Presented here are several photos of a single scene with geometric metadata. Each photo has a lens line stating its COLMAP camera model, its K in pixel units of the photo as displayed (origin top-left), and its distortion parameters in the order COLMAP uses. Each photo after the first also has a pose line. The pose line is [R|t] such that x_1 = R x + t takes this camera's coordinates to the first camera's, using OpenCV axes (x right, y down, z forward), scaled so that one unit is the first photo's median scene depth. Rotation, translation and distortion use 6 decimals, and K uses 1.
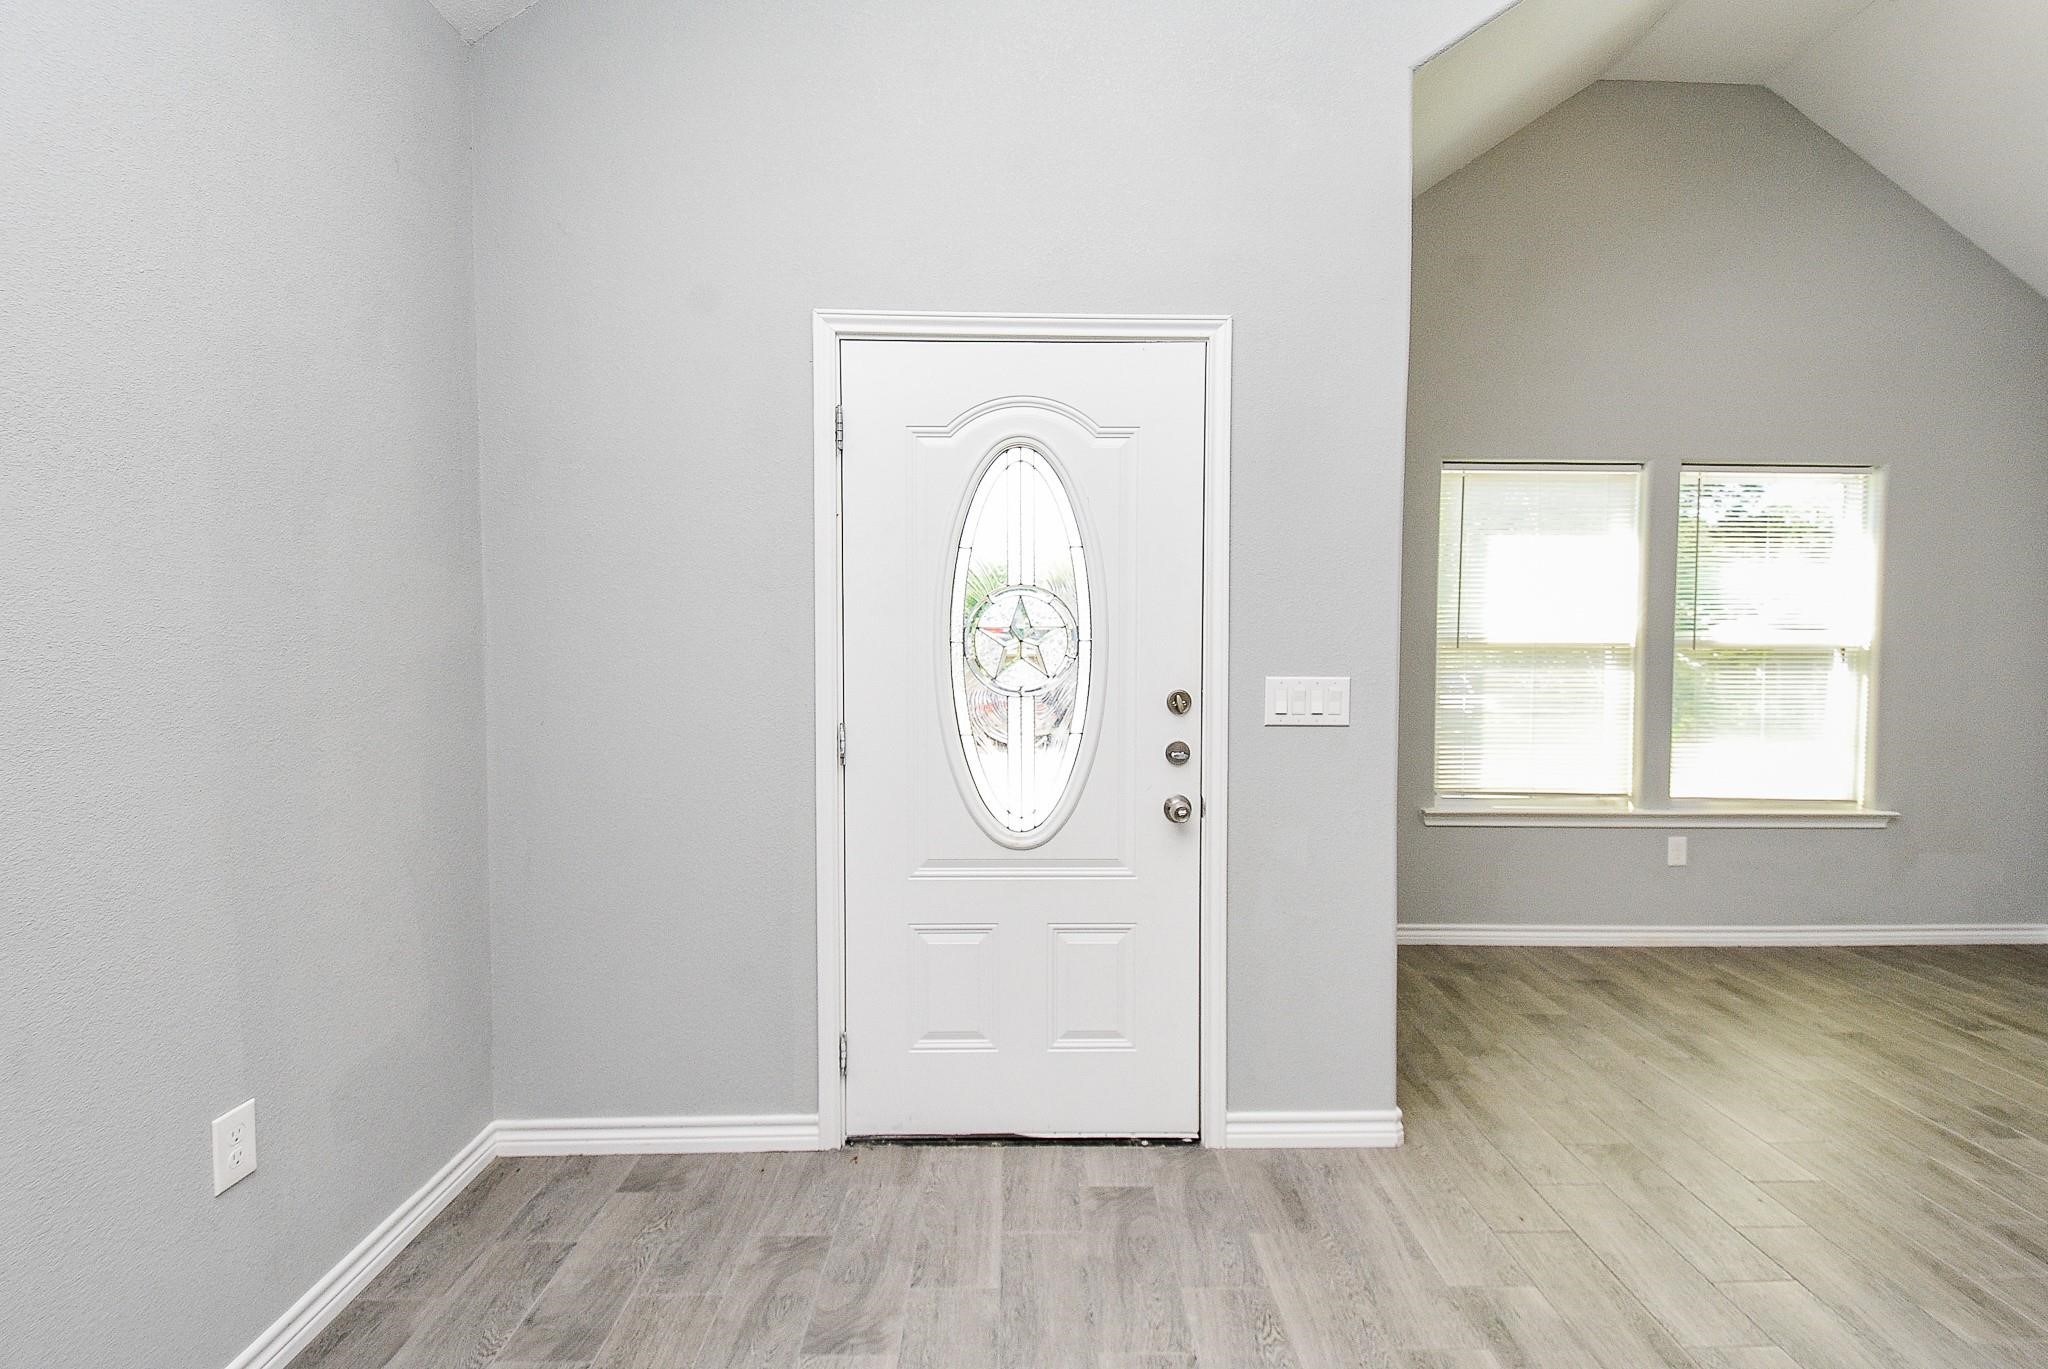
lens RADIAL K [[900.1, 0, 1031.0], [0, 900.1, 685.3], [0, 0, 1]] dist [0.032738, -0.017733]
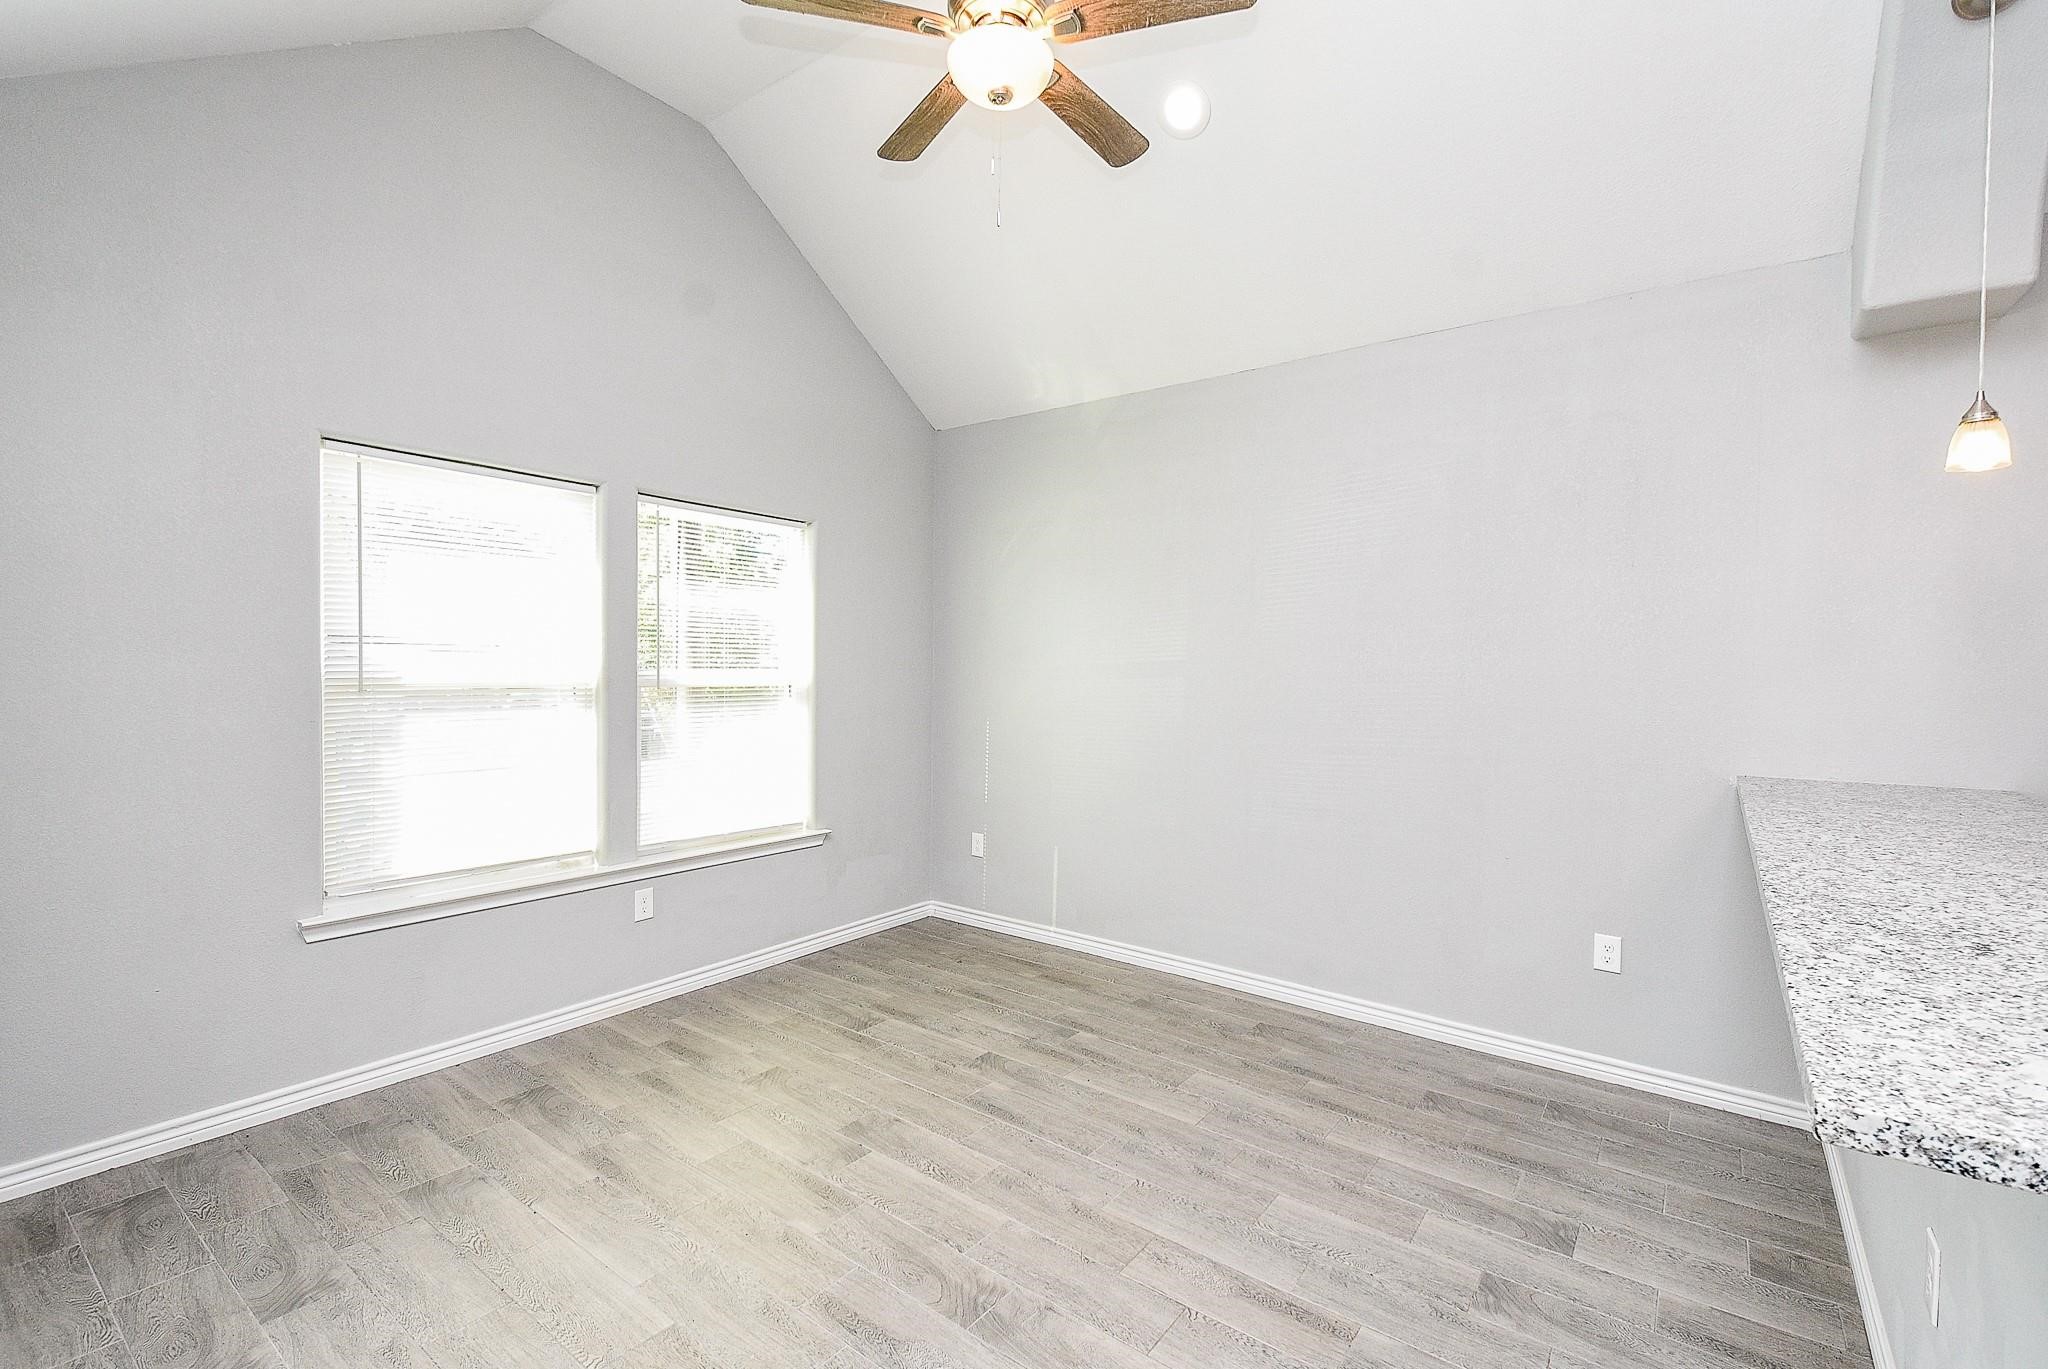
lens RADIAL K [[904.9, 0, 1030.9], [0, 904.9, 685.5], [0, 0, 1]] dist [0.033074, -0.018387]
pose [[0.622794, -0.013335, 0.782272, 0.270890], [0.024295, 0.999702, -0.002301, -0.037627], [-0.782008, 0.020438, 0.622933, 0.118180]]
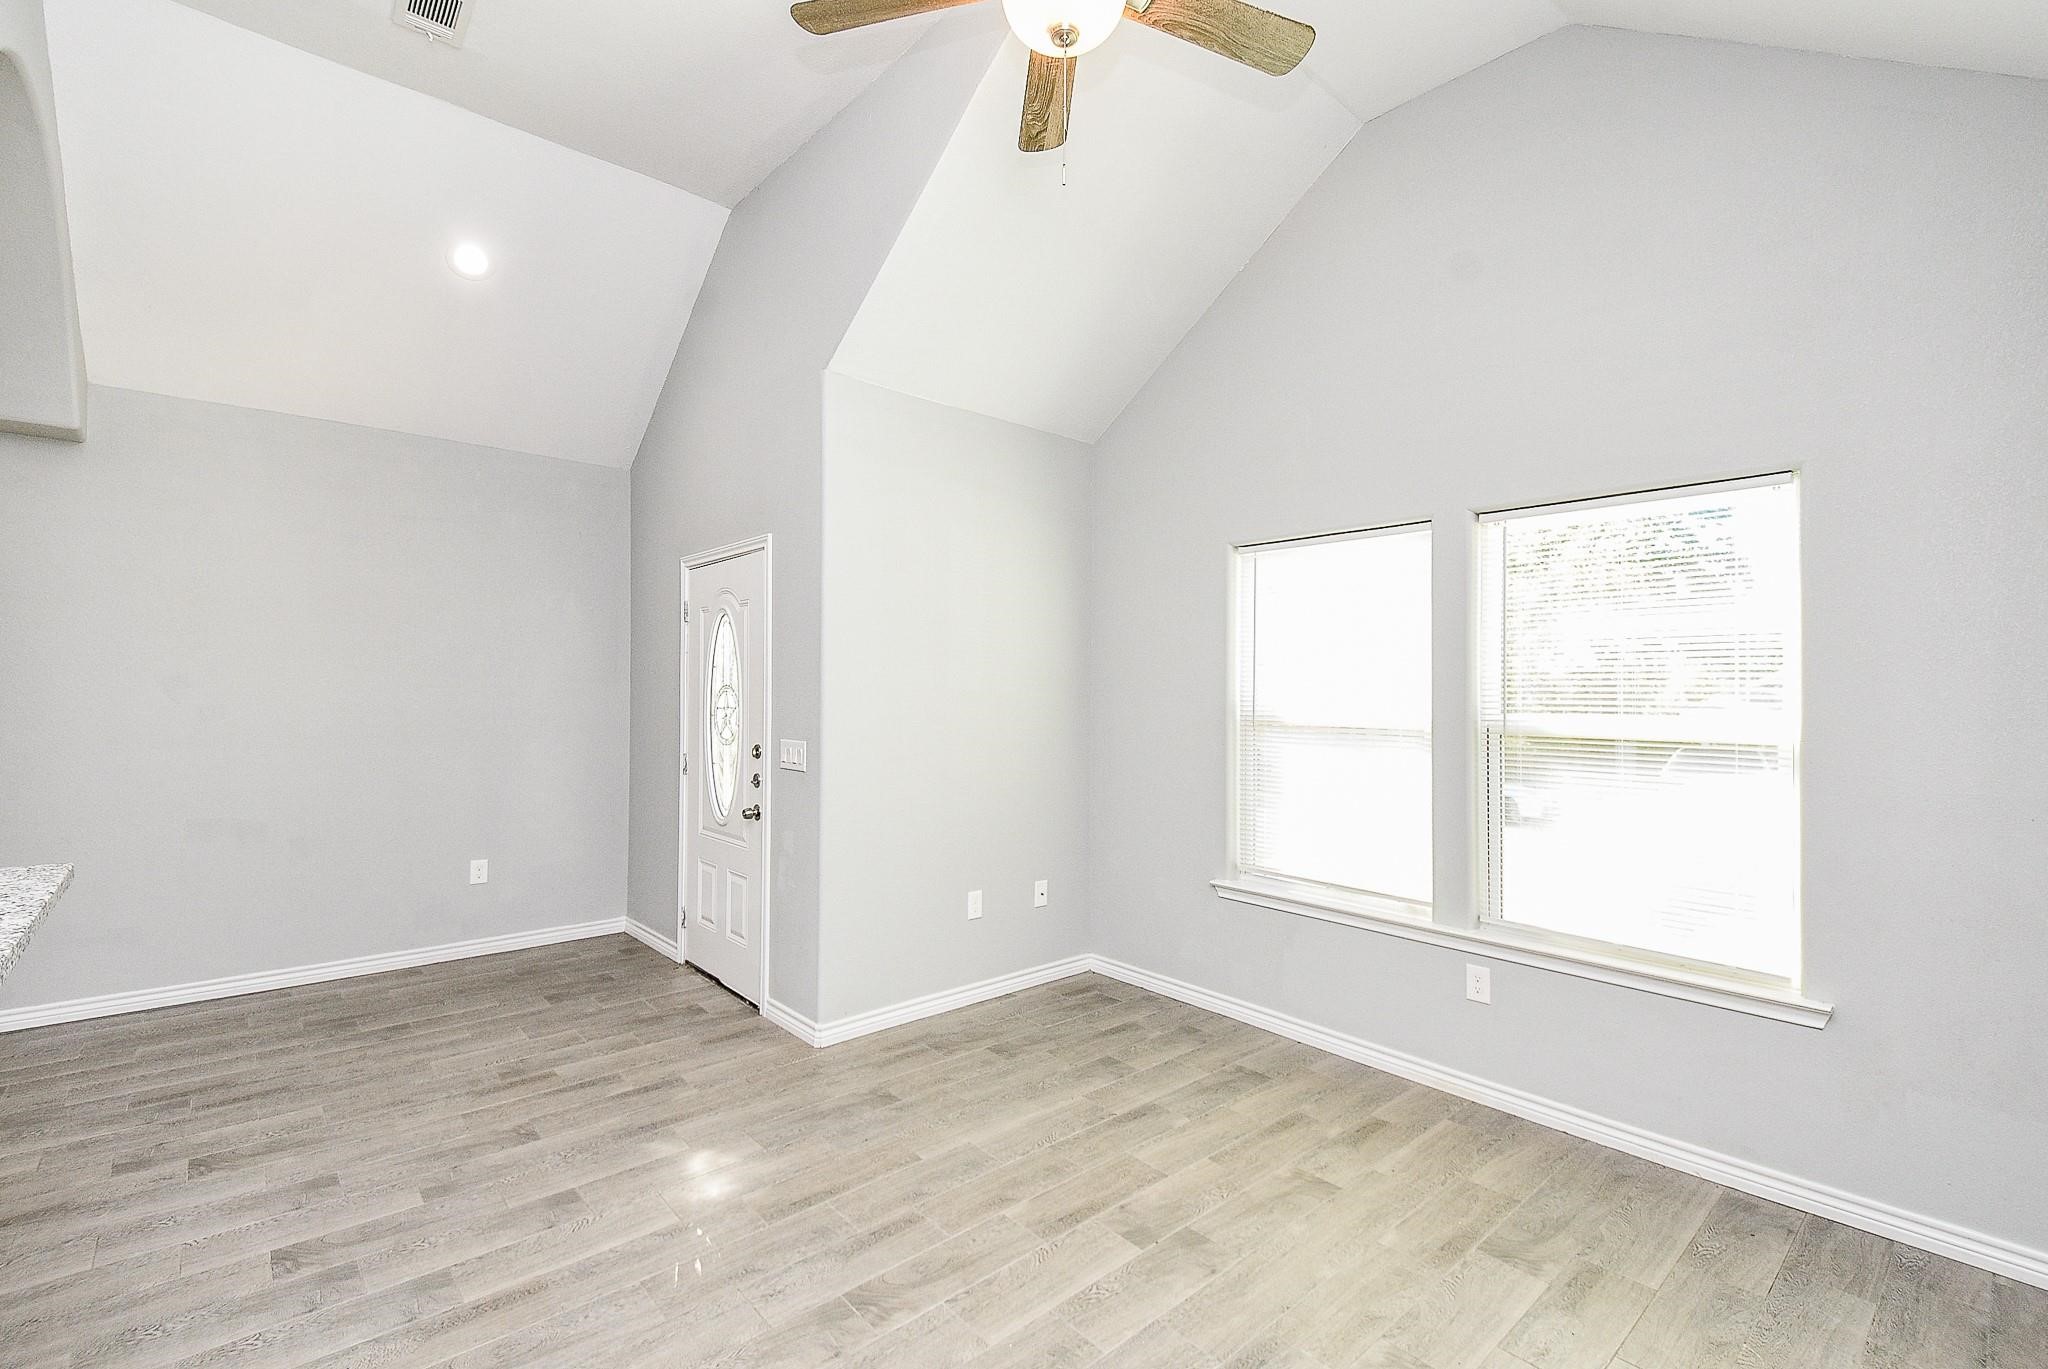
lens RADIAL K [[900.1, 0, 1031.0], [0, 900.1, 685.3], [0, 0, 1]] dist [0.032738, -0.017733]
pose [[0.641773, -0.004346, -0.766883, 1.293873], [-0.041546, 0.998318, -0.040425, -0.042544], [0.765769, 0.057804, 0.640513, 0.186304]]
